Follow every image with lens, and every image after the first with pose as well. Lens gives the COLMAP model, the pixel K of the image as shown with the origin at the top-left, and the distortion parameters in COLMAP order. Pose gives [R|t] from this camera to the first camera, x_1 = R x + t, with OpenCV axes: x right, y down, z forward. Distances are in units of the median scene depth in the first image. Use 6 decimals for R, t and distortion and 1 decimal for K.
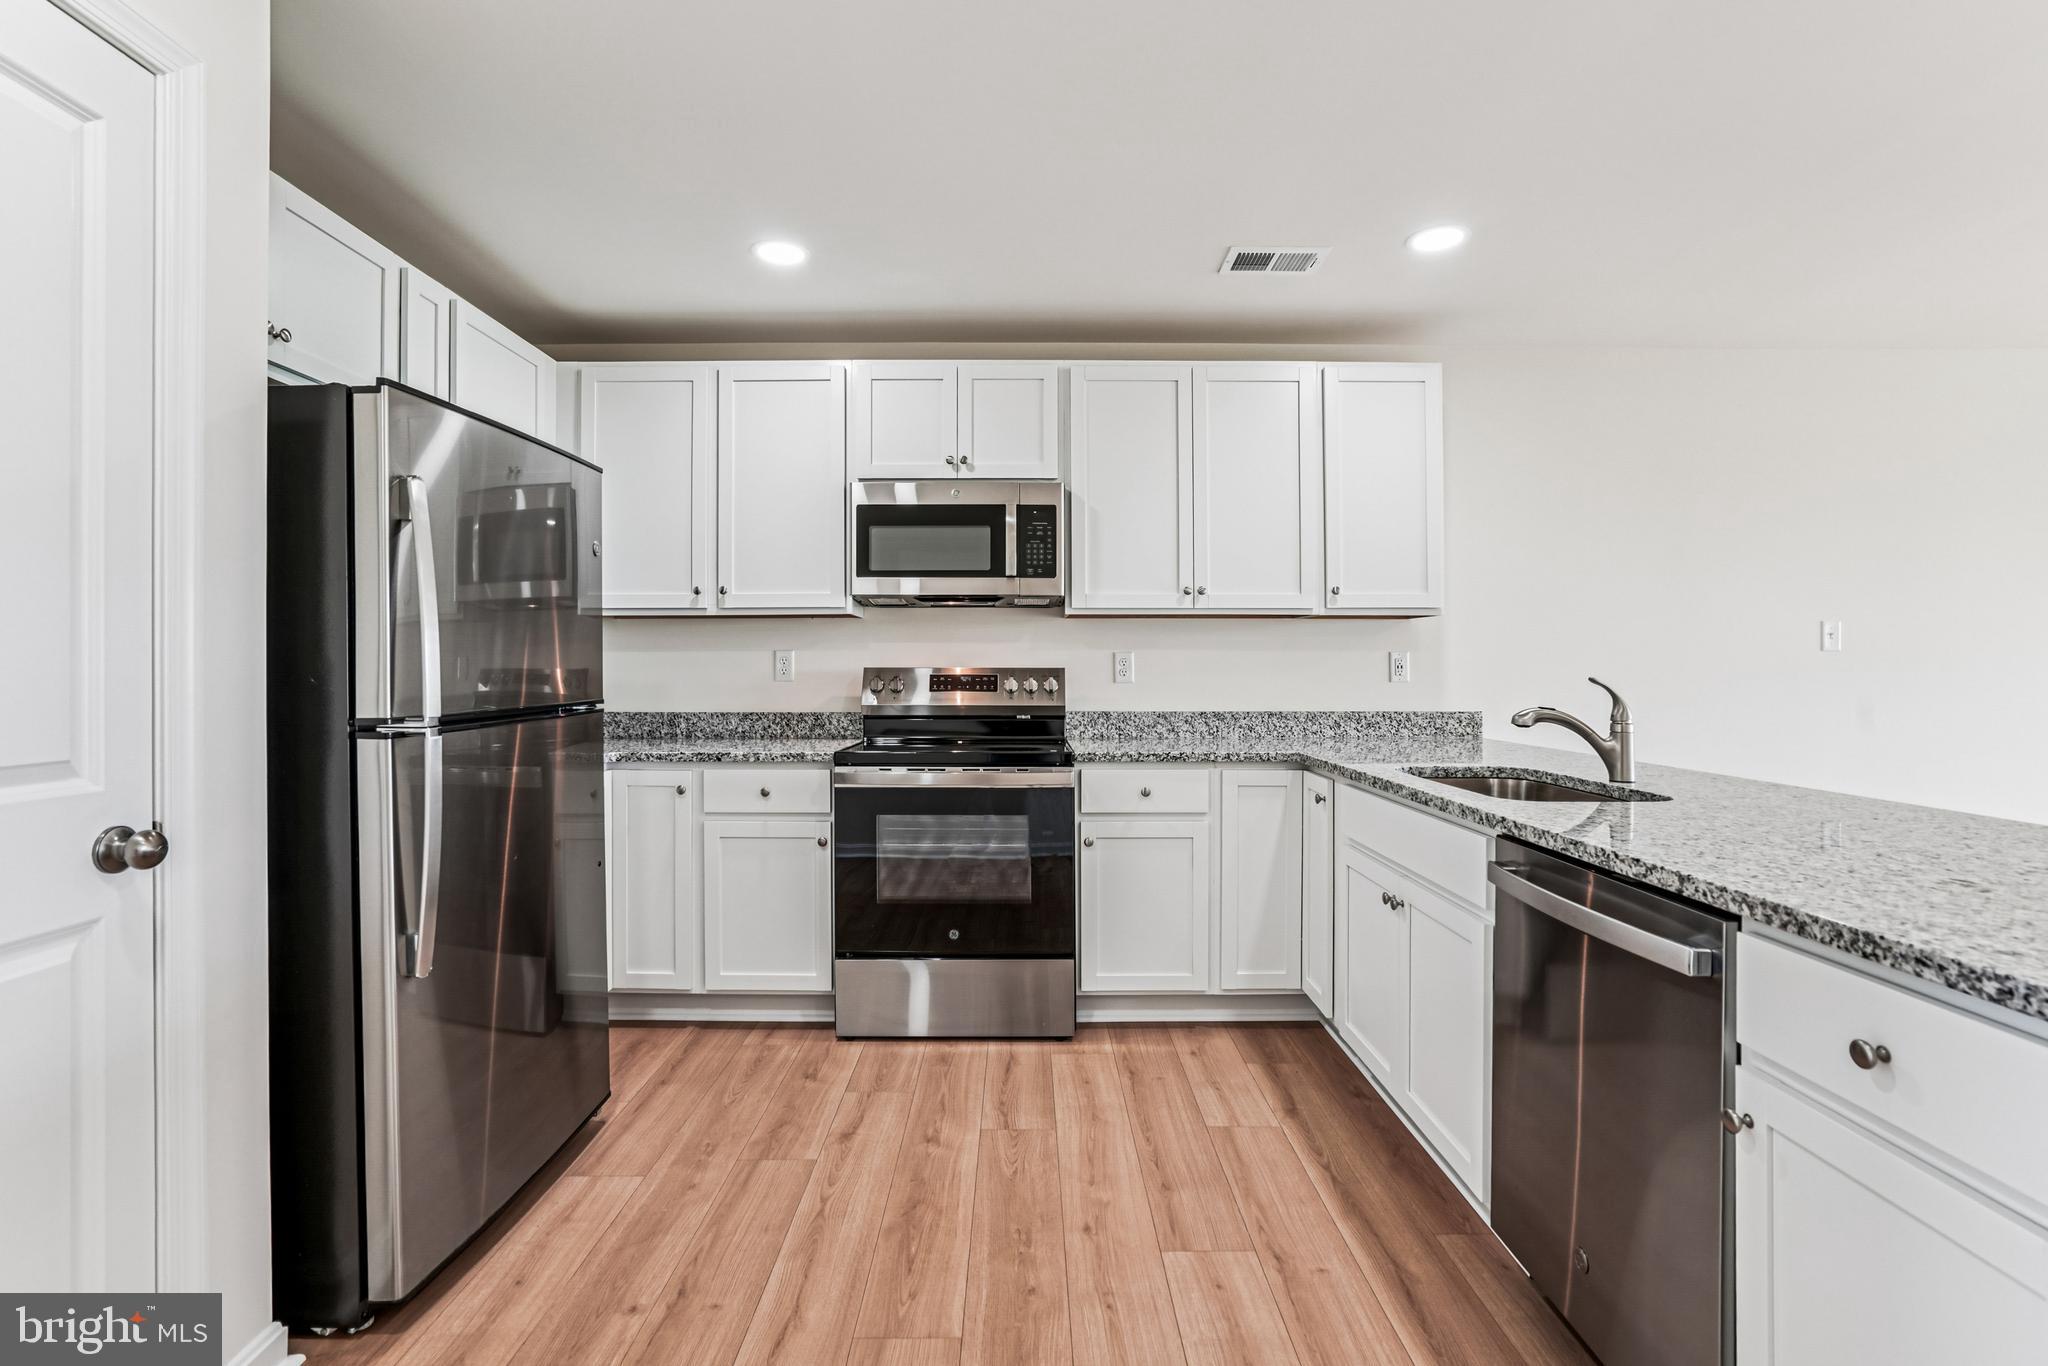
lens RADIAL K [[950.0, 0, 1006.0], [0, 950.0, 648.8], [0, 0, 1]] dist [-0.036348, 0.014733]
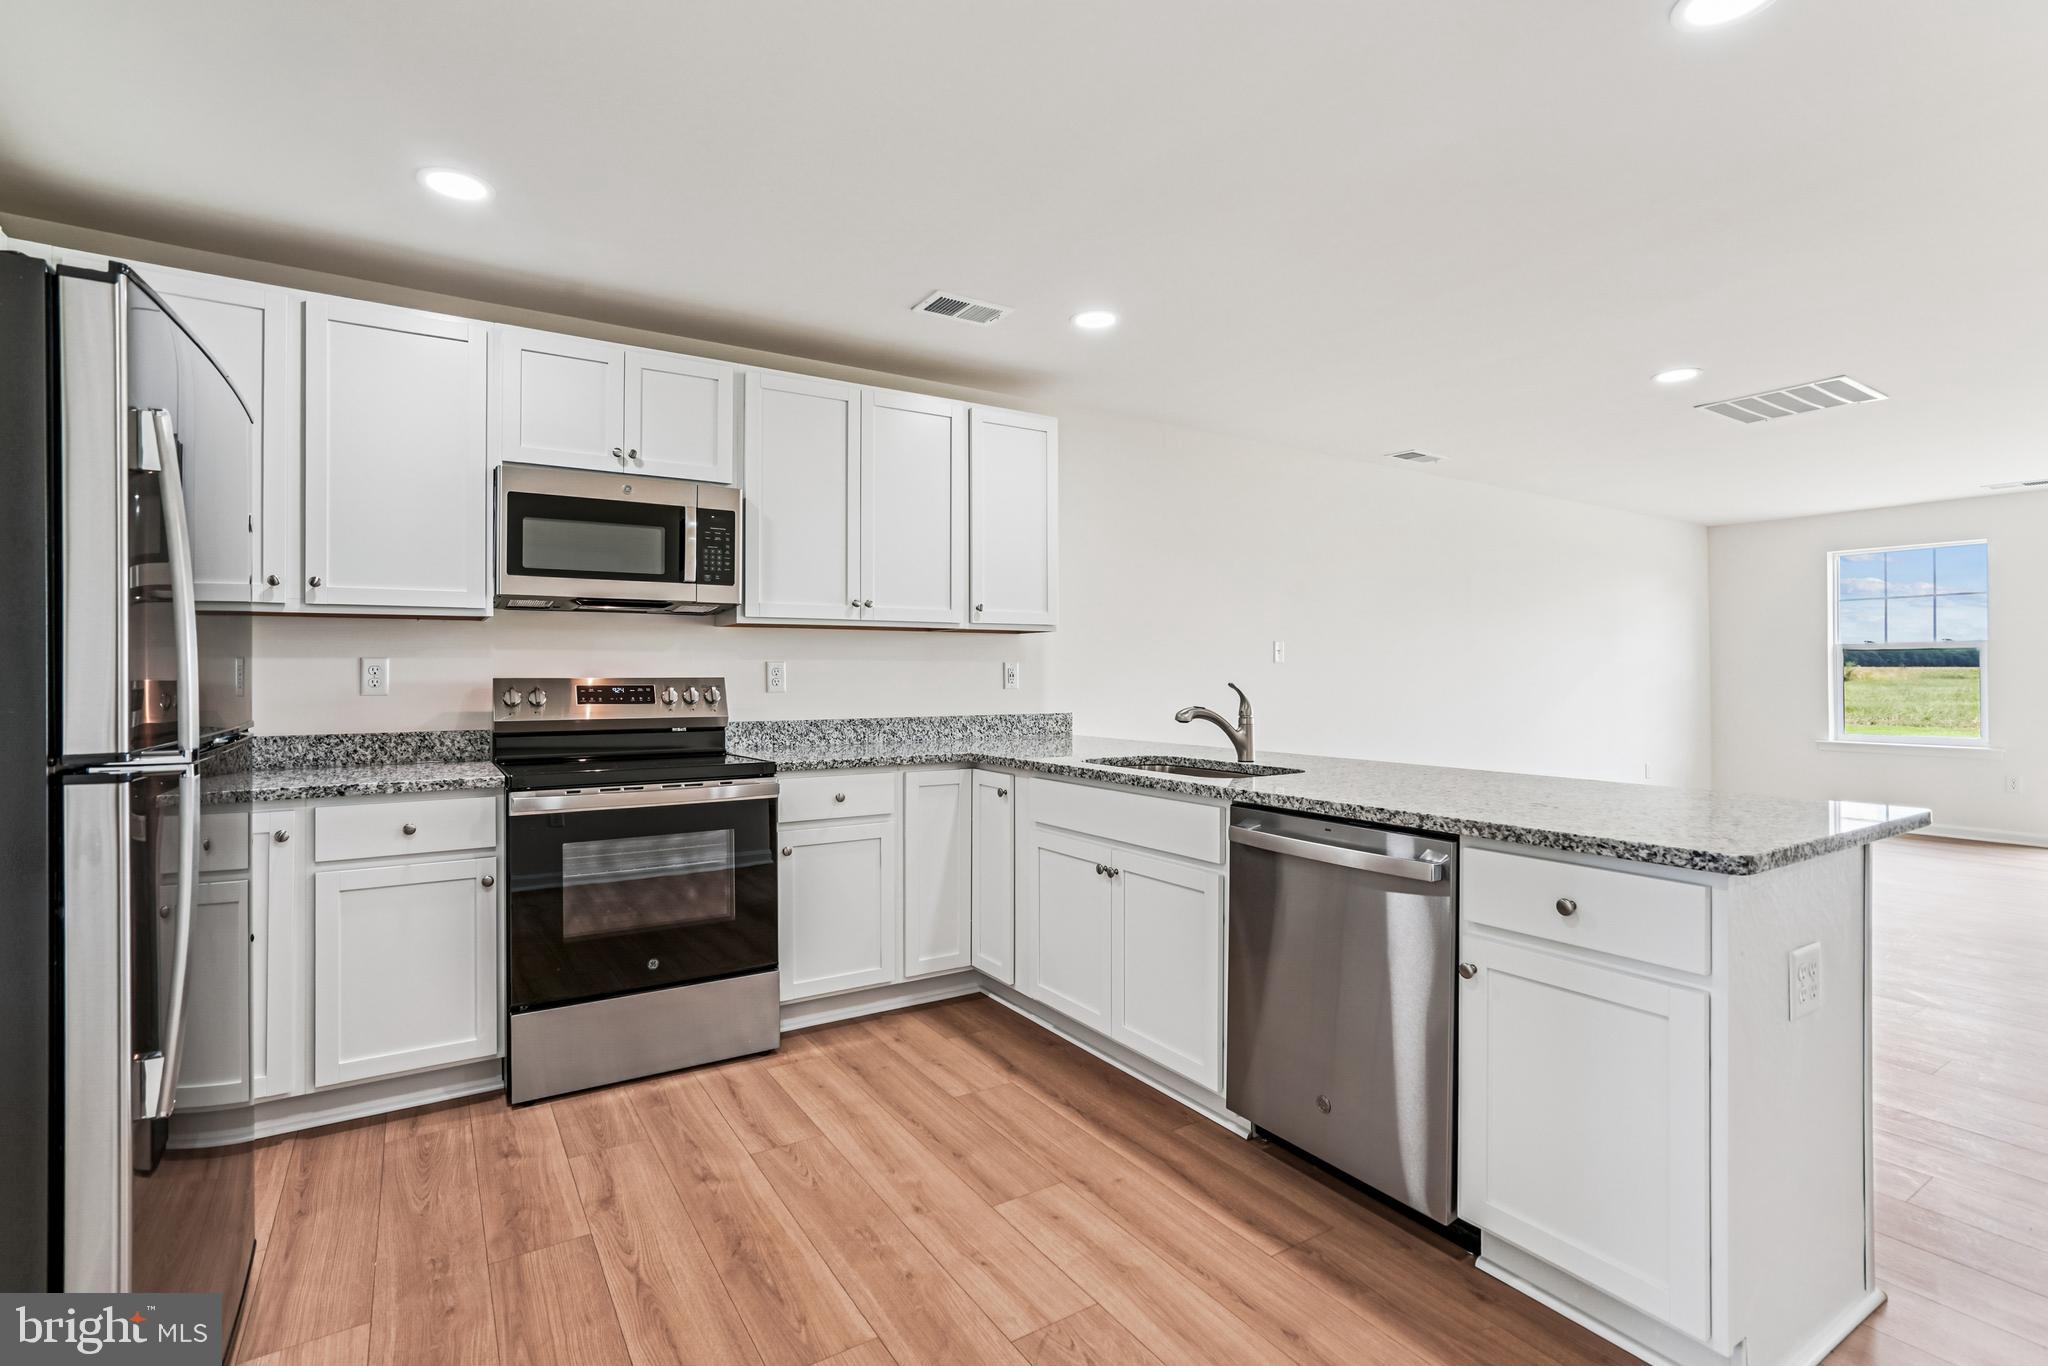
lens RADIAL K [[950.0, 0, 994.5], [0, 950.0, 652.1], [0, 0, 1]] dist [-0.036348, 0.014733]
pose [[0.847186, 0.009963, 0.531202, -0.265070], [-0.006744, 0.999945, -0.007999, -0.000003], [-0.531253, 0.003194, 0.847207, 0.037972]]
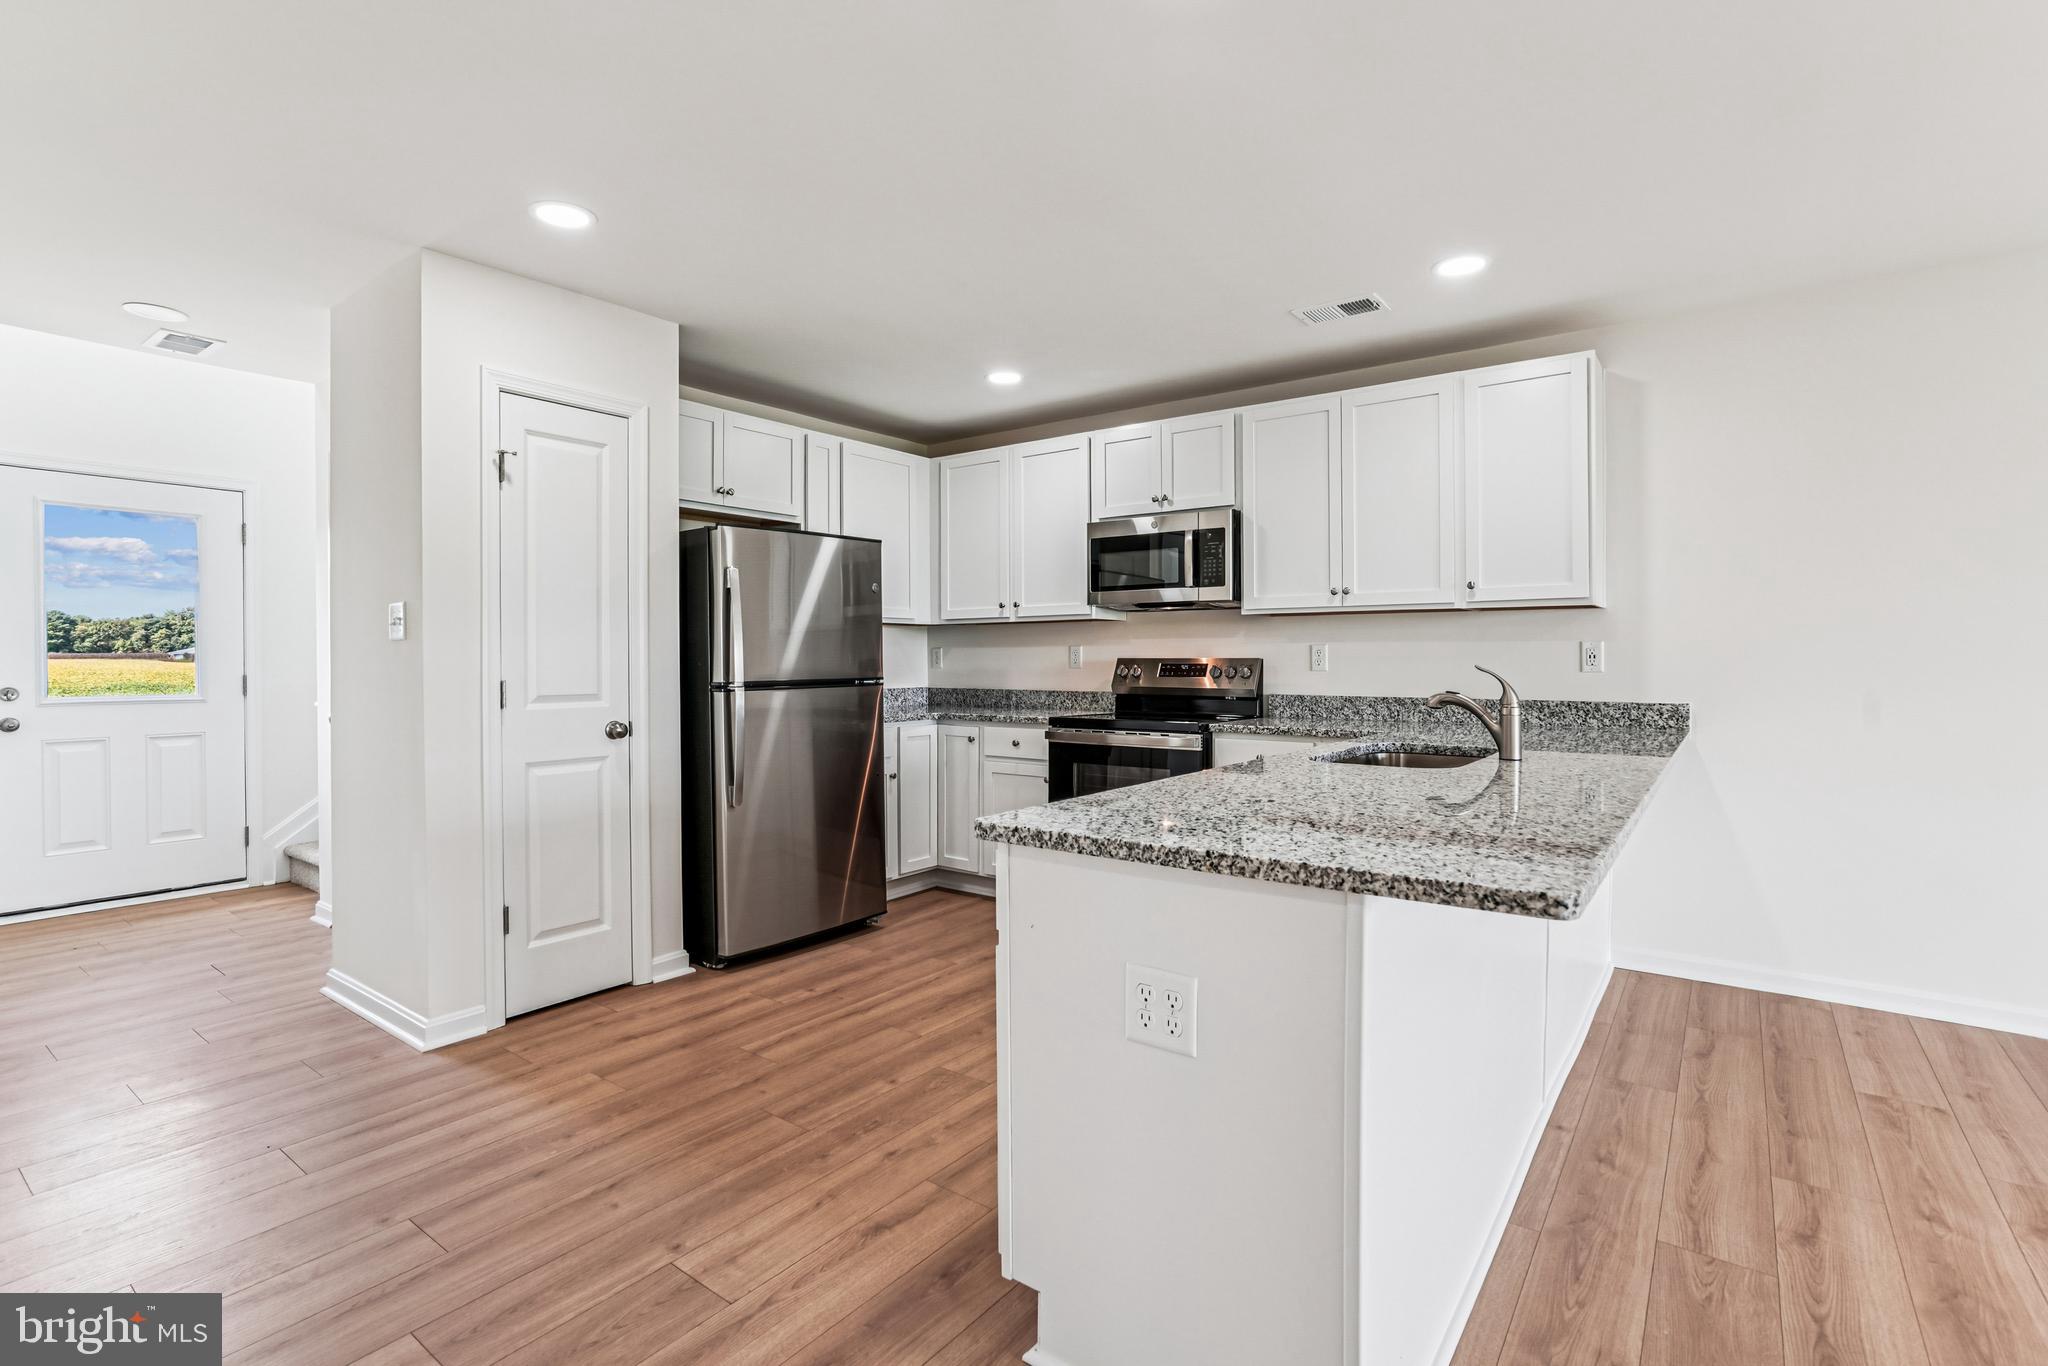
lens RADIAL K [[950.0, 0, 1013.7], [0, 950.0, 635.6], [0, 0, 1]] dist [-0.036348, 0.014733]
pose [[0.801012, -0.015210, -0.598455, 0.641981], [0.013345, 0.999882, -0.007551, -0.004115], [0.598500, -0.001938, 0.801120, -0.180839]]
